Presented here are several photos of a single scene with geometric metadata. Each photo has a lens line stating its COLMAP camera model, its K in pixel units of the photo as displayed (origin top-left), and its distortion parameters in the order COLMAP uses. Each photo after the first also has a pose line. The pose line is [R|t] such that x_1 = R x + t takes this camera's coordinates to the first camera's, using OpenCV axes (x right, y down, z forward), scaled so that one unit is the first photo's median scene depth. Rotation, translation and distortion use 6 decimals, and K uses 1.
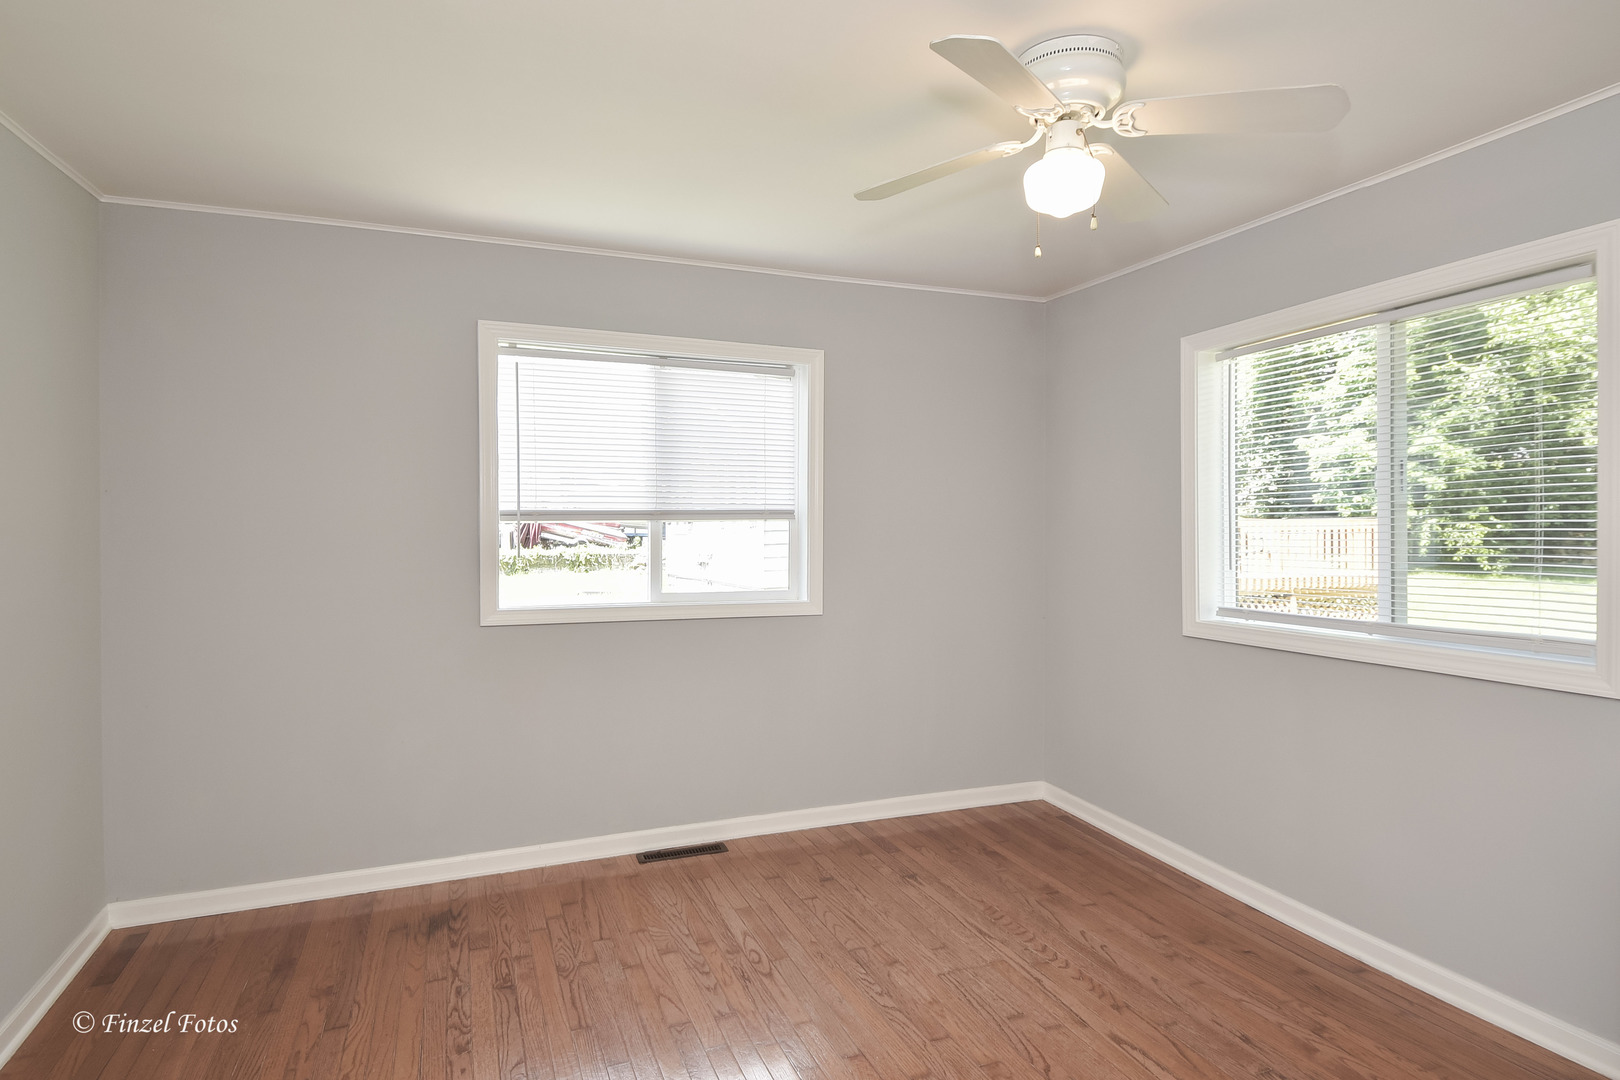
lens RADIAL K [[888.1, 0, 800.0], [0, 888.1, 549.1], [0, 0, 1]] dist [0.014210, -0.000844]
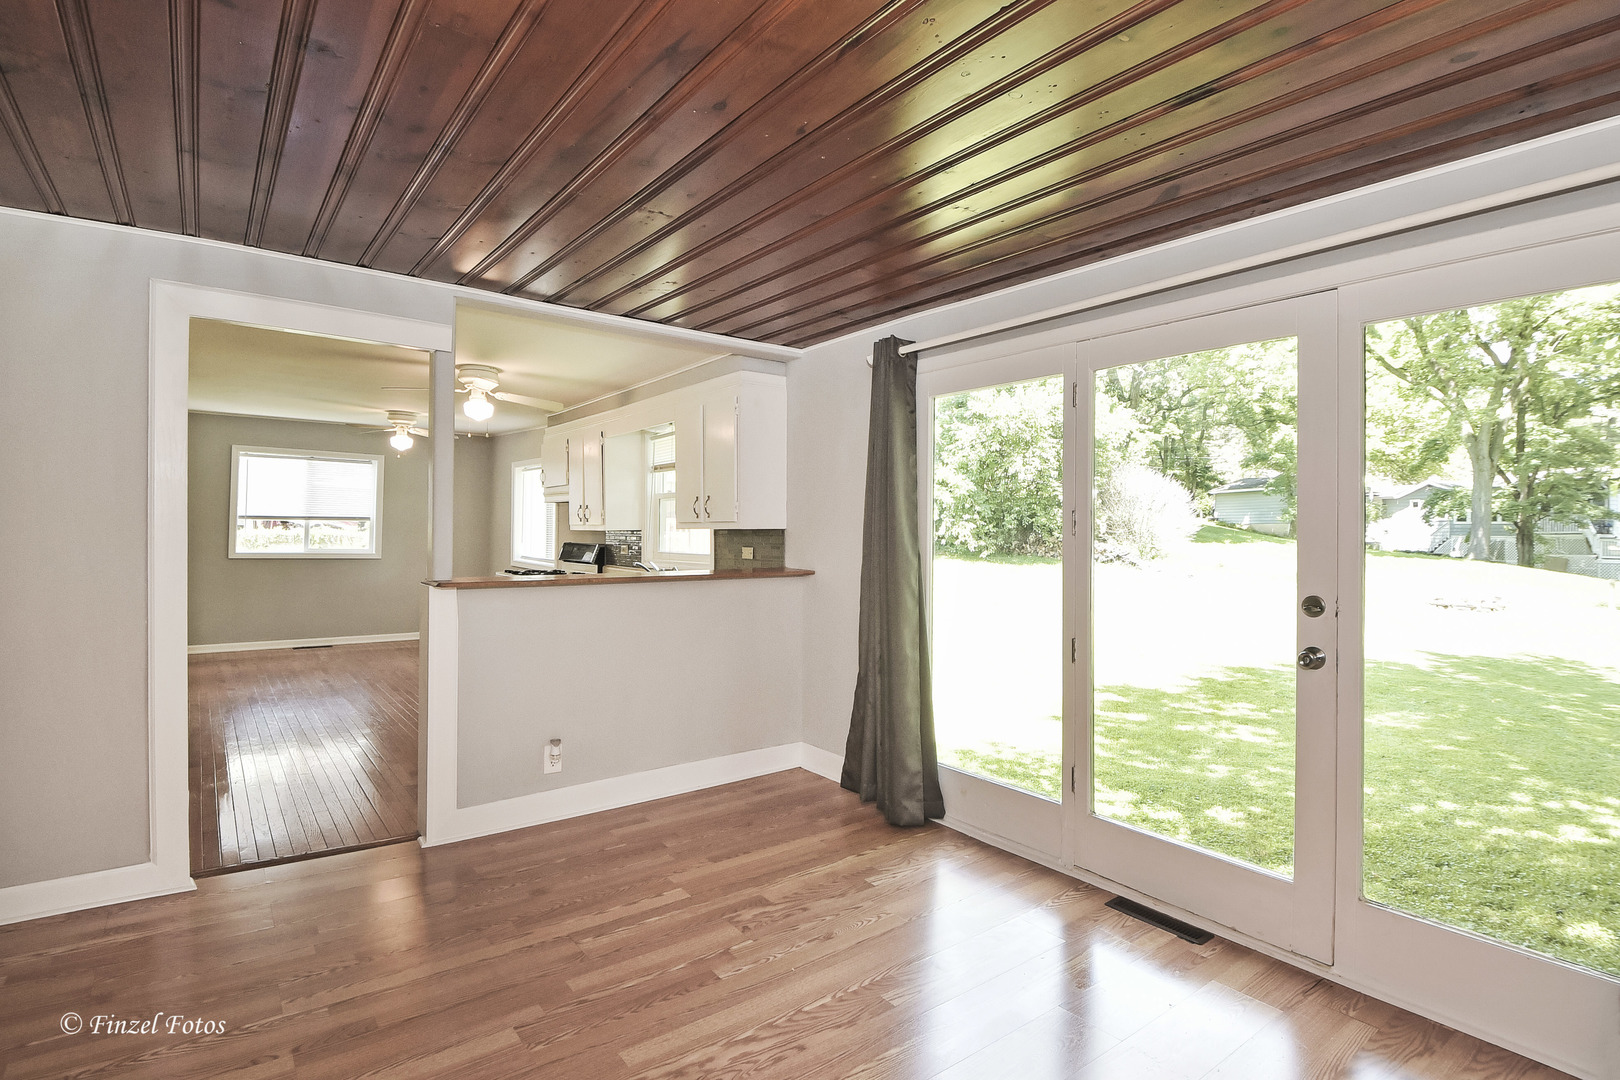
lens RADIAL K [[810.6, 0, 820.9], [0, 810.6, 531.2], [0, 0, 1]] dist [0.004889, -0.000207]
pose [[0.959528, 0.024590, 0.280536, 0.639136], [-0.023152, 0.999696, -0.008439, -0.012697], [-0.280658, 0.001603, 0.959806, -1.782428]]
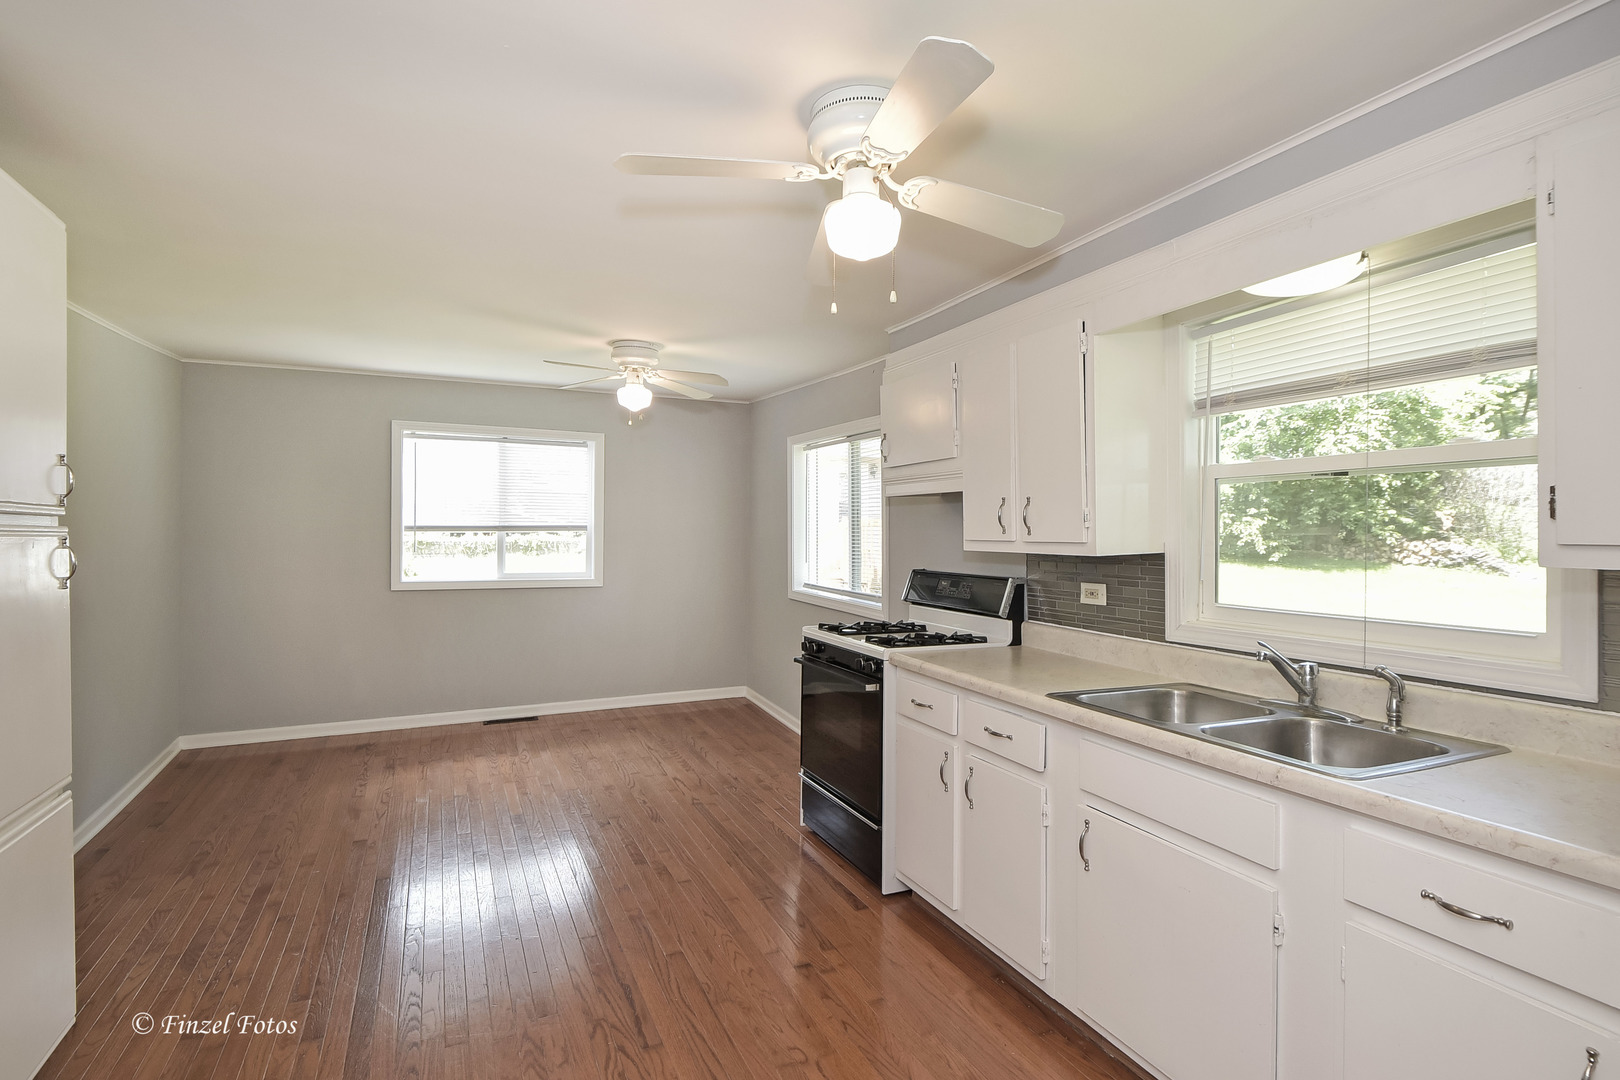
lens RADIAL K [[810.6, 0, 819.8], [0, 810.6, 534.3], [0, 0, 1]] dist [0.004889, -0.000207]
pose [[0.997651, 0.010204, 0.067739, 0.366299], [-0.010169, 0.999948, -0.000868, -0.032548], [-0.067744, 0.000177, 0.997703, -0.646082]]
